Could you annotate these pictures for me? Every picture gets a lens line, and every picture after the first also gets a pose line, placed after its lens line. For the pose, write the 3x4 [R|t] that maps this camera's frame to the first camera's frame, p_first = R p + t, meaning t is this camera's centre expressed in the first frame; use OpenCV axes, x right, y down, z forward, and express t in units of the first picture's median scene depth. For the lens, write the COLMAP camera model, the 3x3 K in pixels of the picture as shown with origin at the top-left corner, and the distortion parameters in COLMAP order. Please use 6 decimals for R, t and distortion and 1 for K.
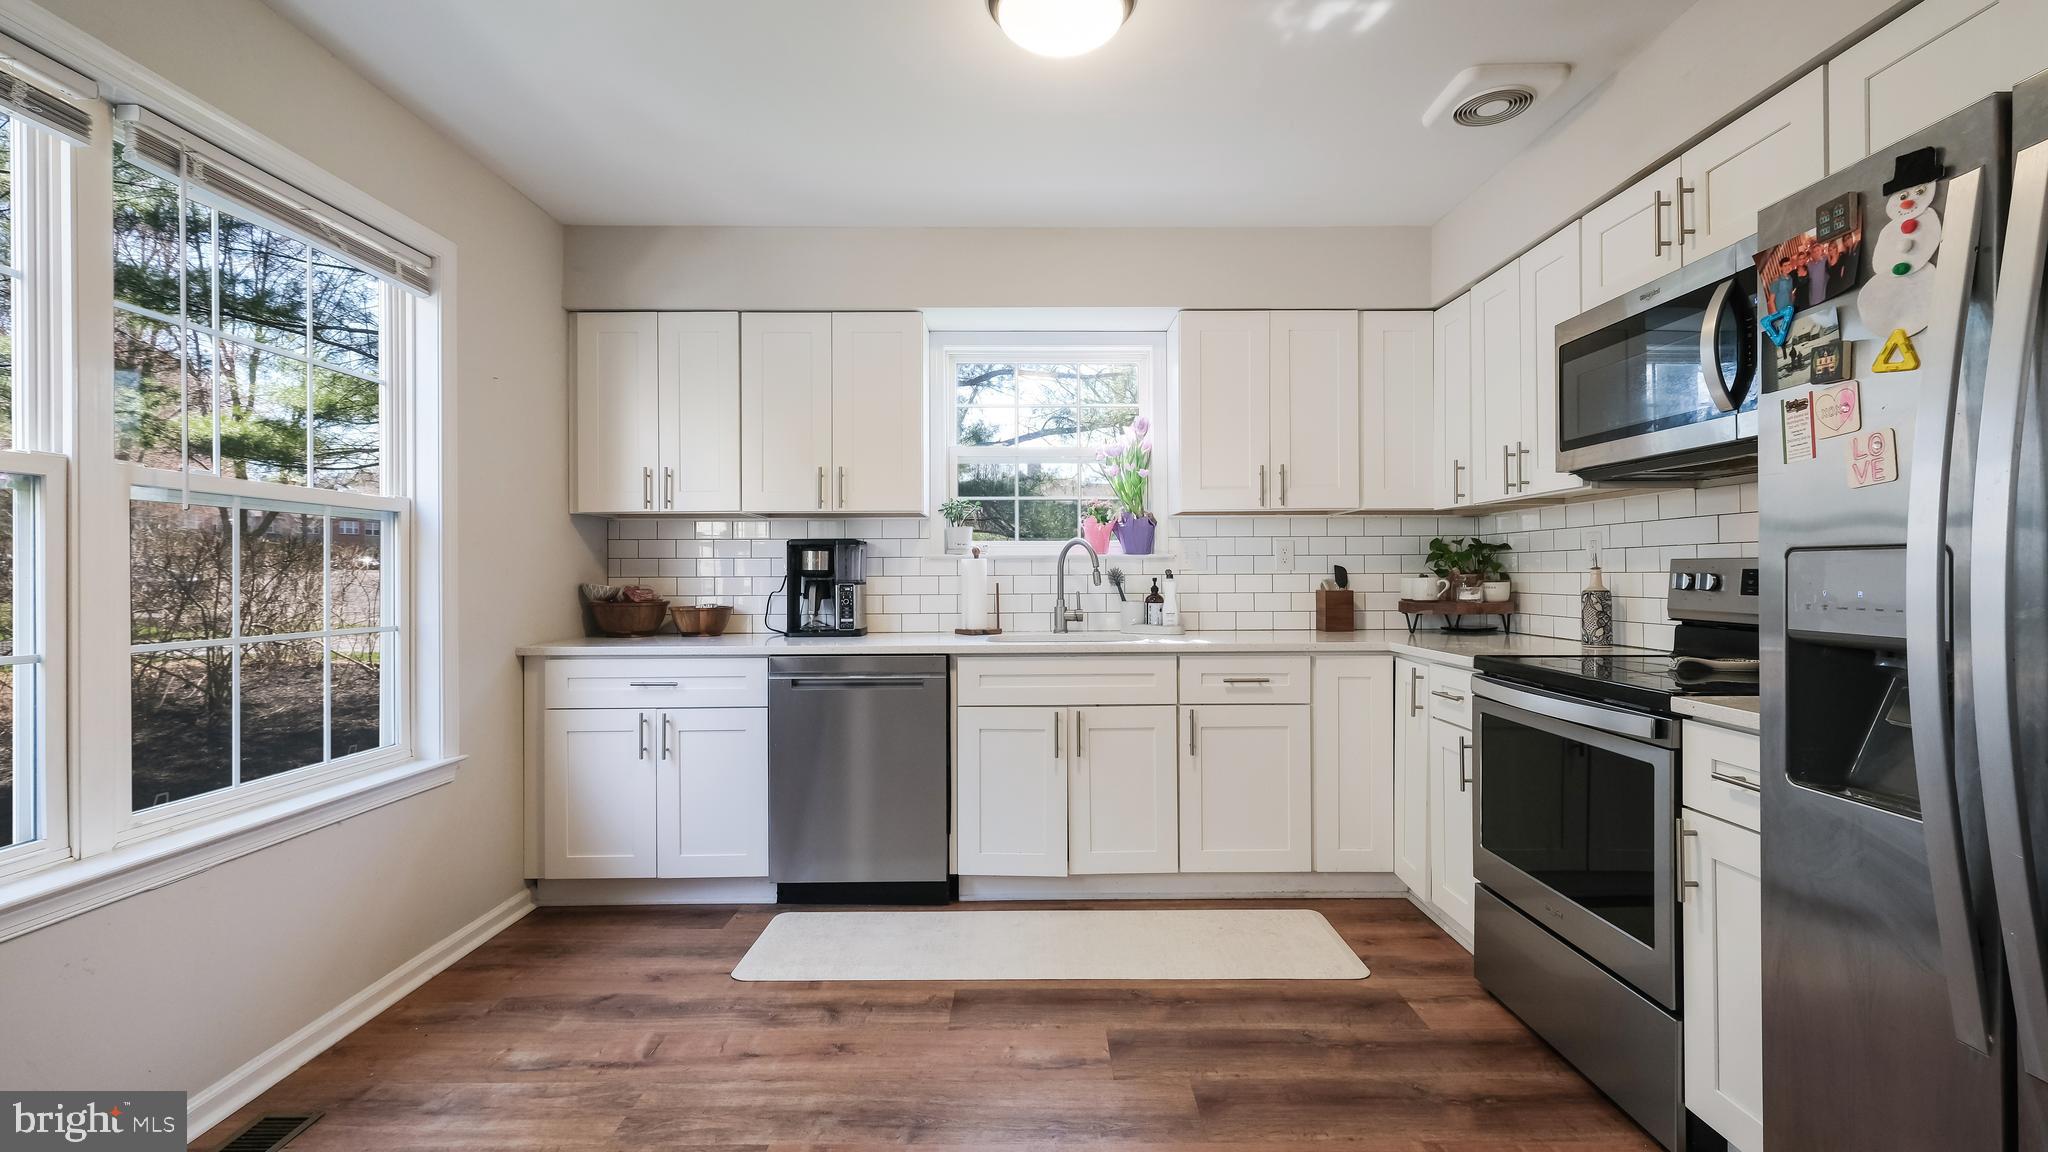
lens RADIAL K [[910.0, 0, 1017.0], [0, 910.0, 570.3], [0, 0, 1]] dist [0.002616, -0.000046]
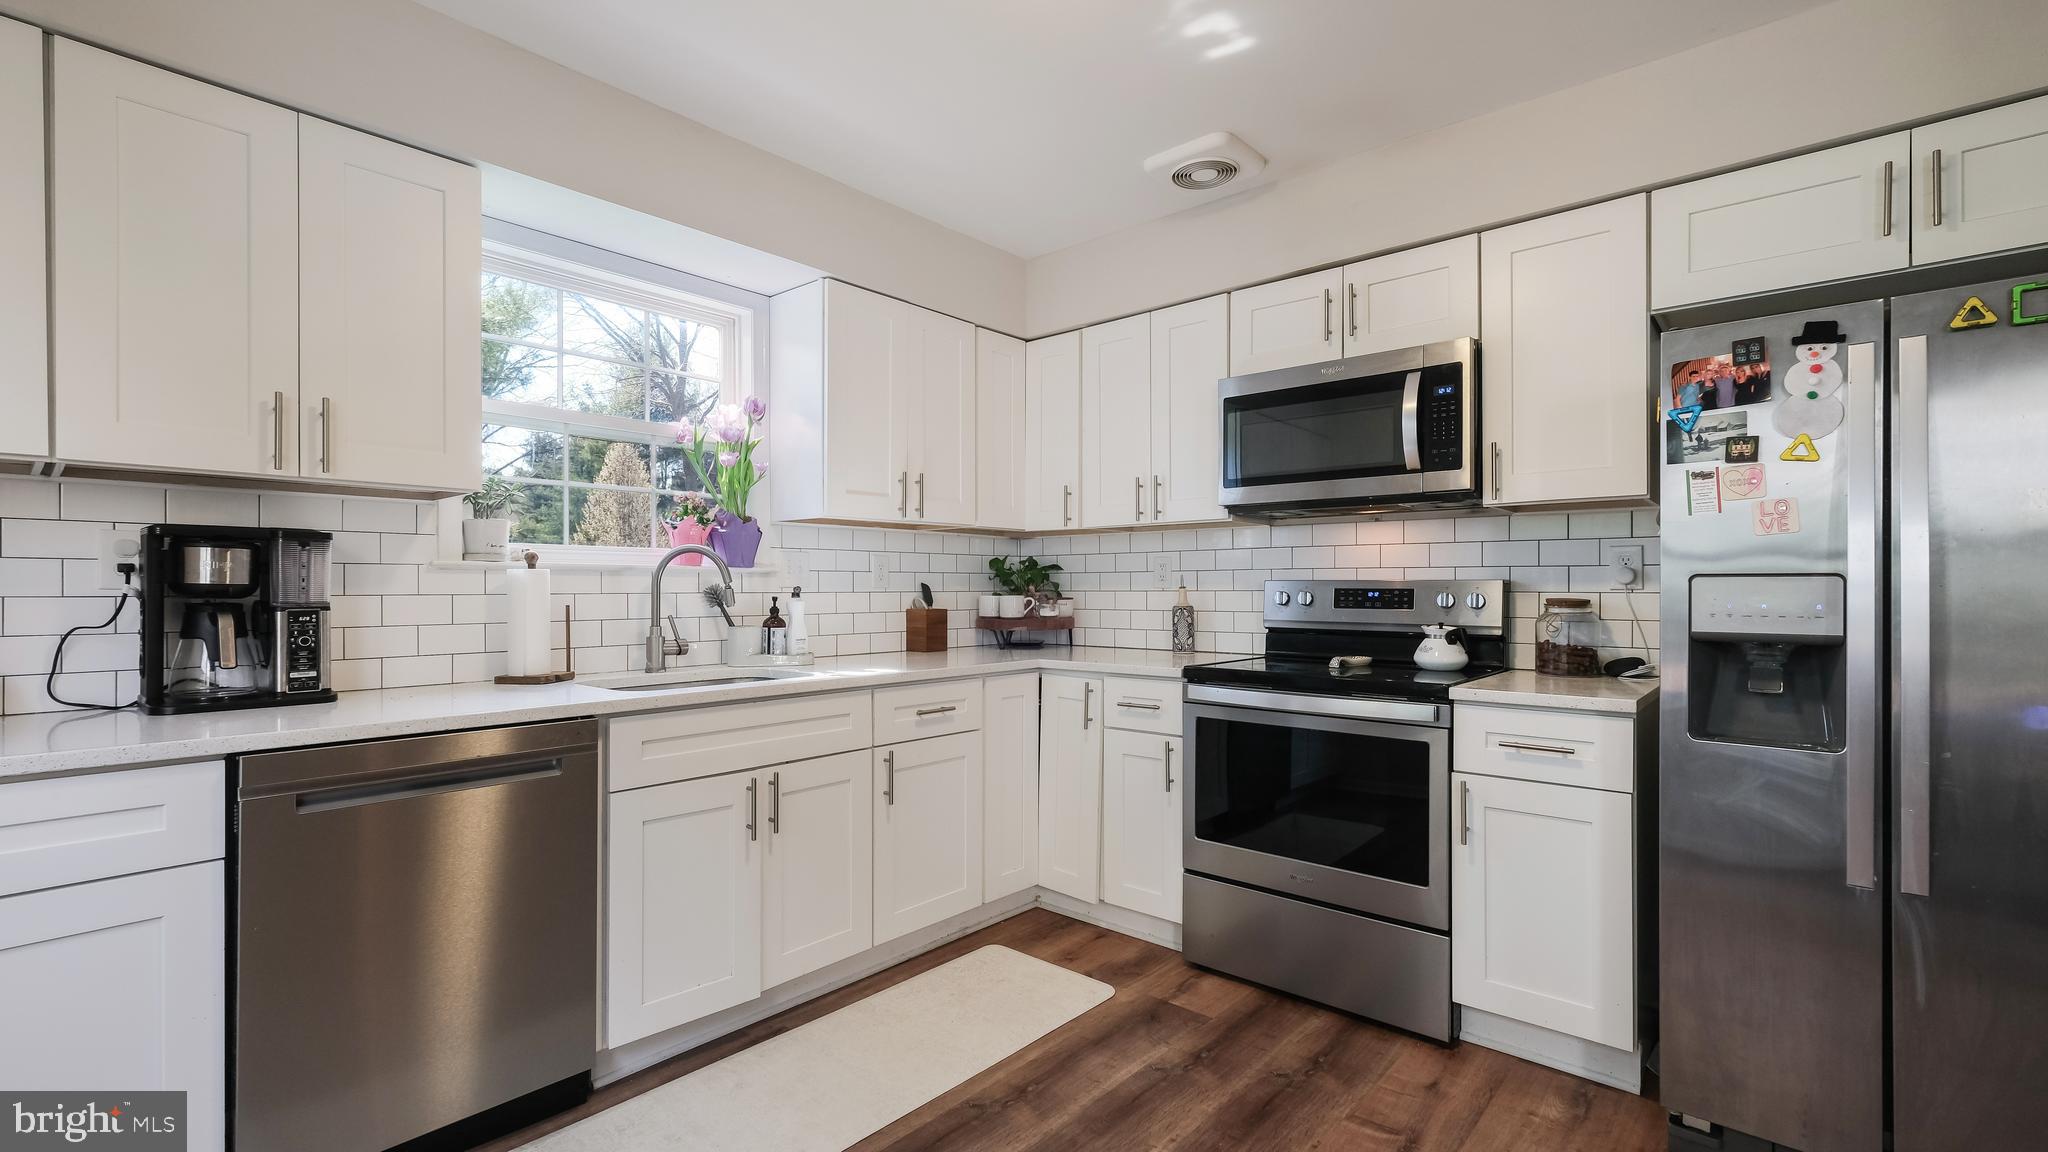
lens RADIAL K [[910.0, 0, 1029.5], [0, 910.0, 587.0], [0, 0, 1]] dist [0.002616, -0.000046]
pose [[0.655059, 0.004633, 0.755563, -0.391883], [-0.003971, 0.999989, -0.002689, 0.001236], [-0.755567, -0.001238, 0.655070, 0.365715]]
